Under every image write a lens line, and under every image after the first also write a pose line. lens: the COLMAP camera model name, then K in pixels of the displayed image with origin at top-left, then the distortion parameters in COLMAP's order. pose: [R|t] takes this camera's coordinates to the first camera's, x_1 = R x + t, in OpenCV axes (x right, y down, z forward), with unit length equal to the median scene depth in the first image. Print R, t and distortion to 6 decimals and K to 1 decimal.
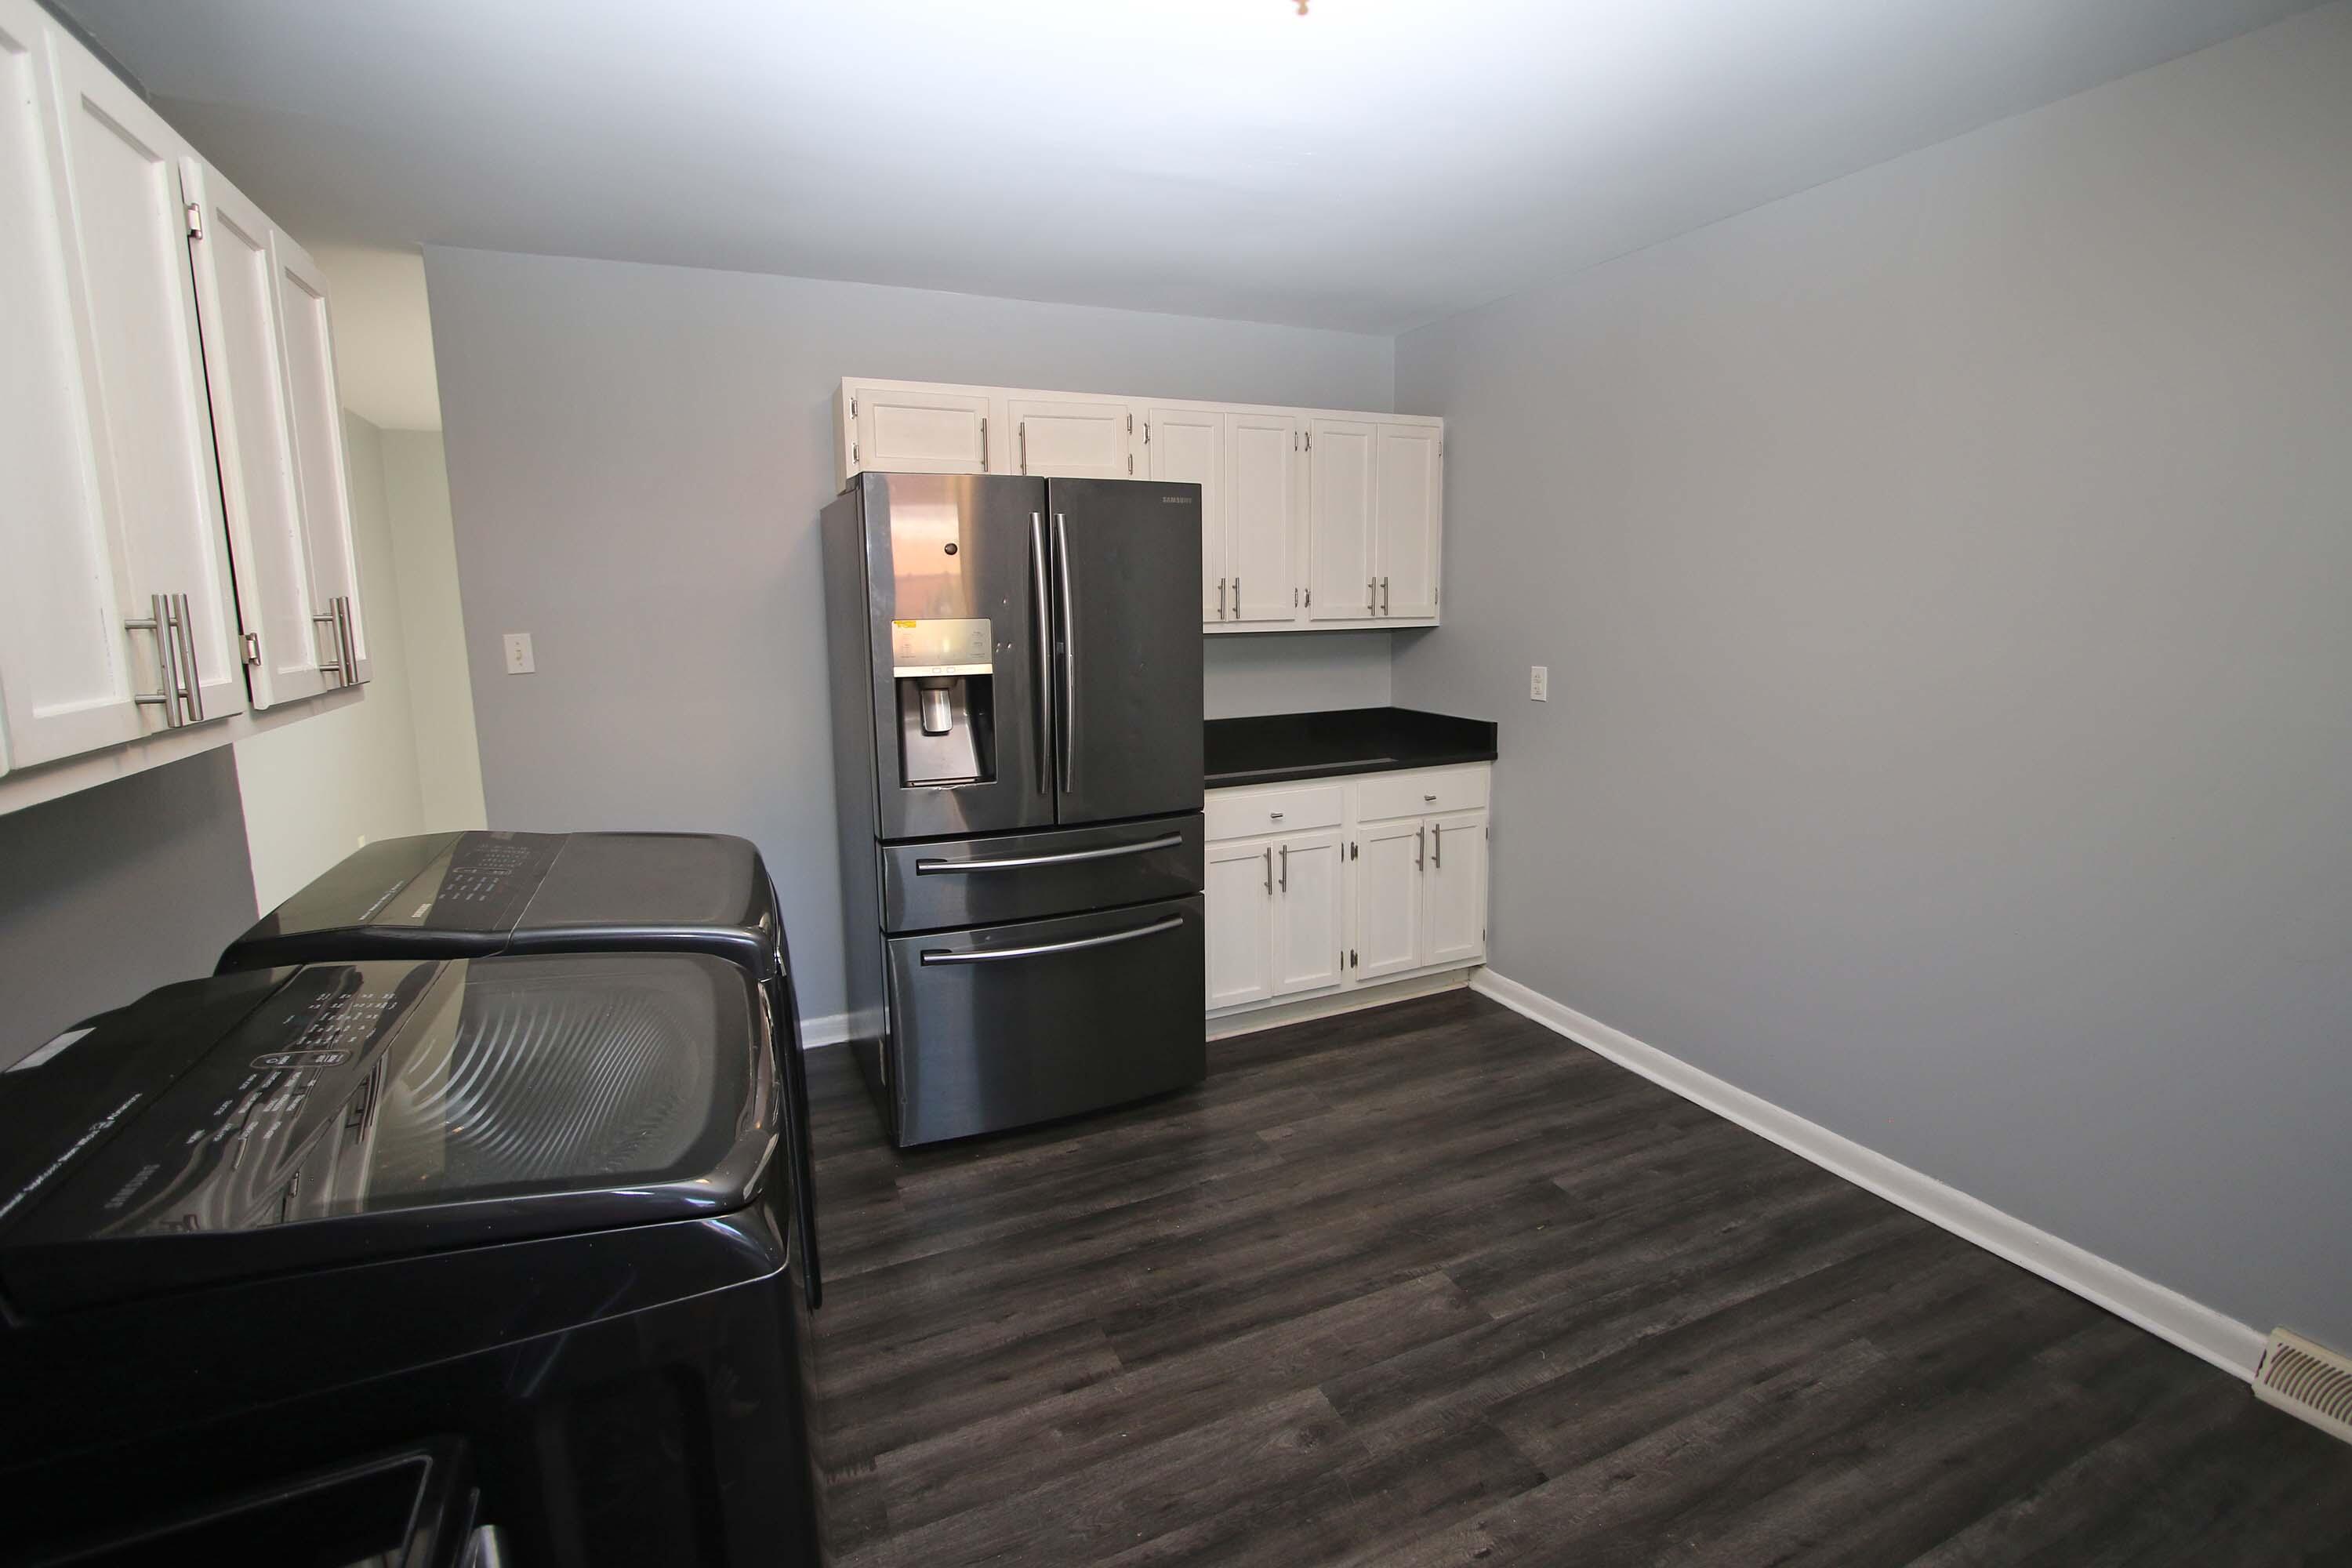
lens RADIAL K [[1079.2, 0, 1175.5], [0, 1079.2, 754.0], [0, 0, 1]] dist [-0.015679, 0.000888]
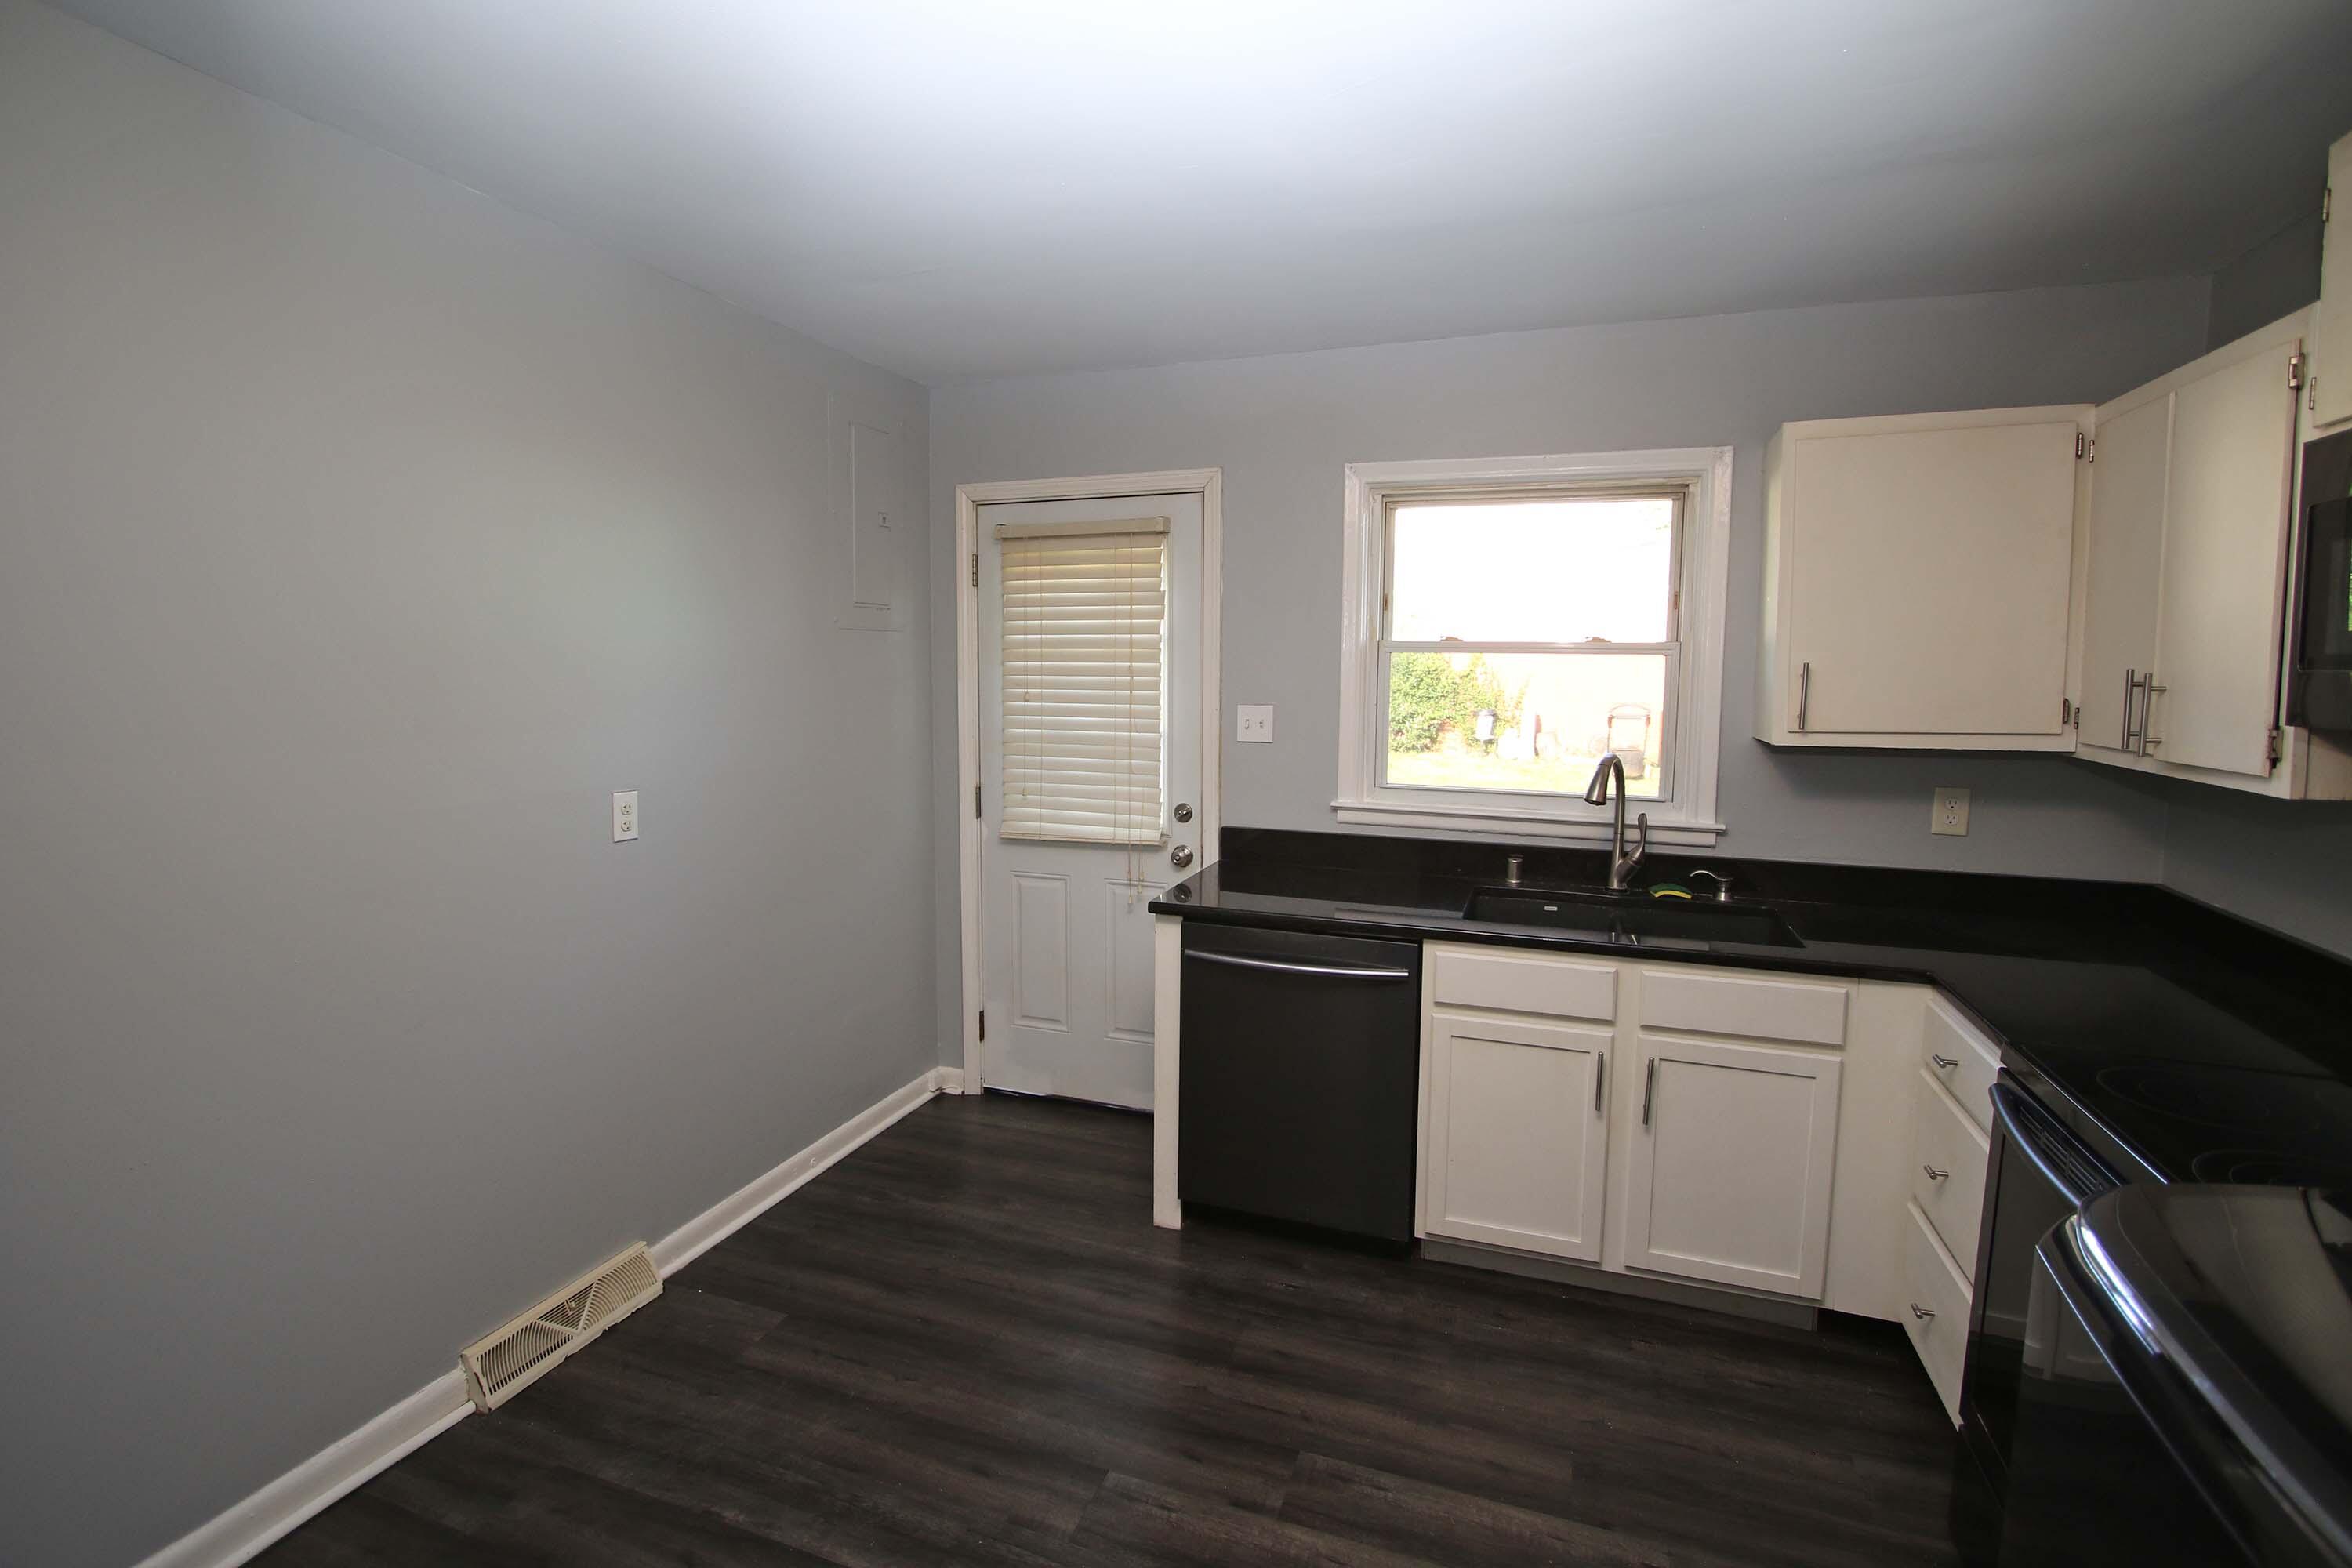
lens RADIAL K [[1079.2, 0, 1175.5], [0, 1079.2, 754.0], [0, 0, 1]] dist [-0.015679, 0.000888]
pose [[-0.713119, -0.051148, 0.699174, -0.189947], [0.105903, 0.978029, 0.179564, -0.153997], [-0.692997, 0.202095, -0.692035, 0.954594]]
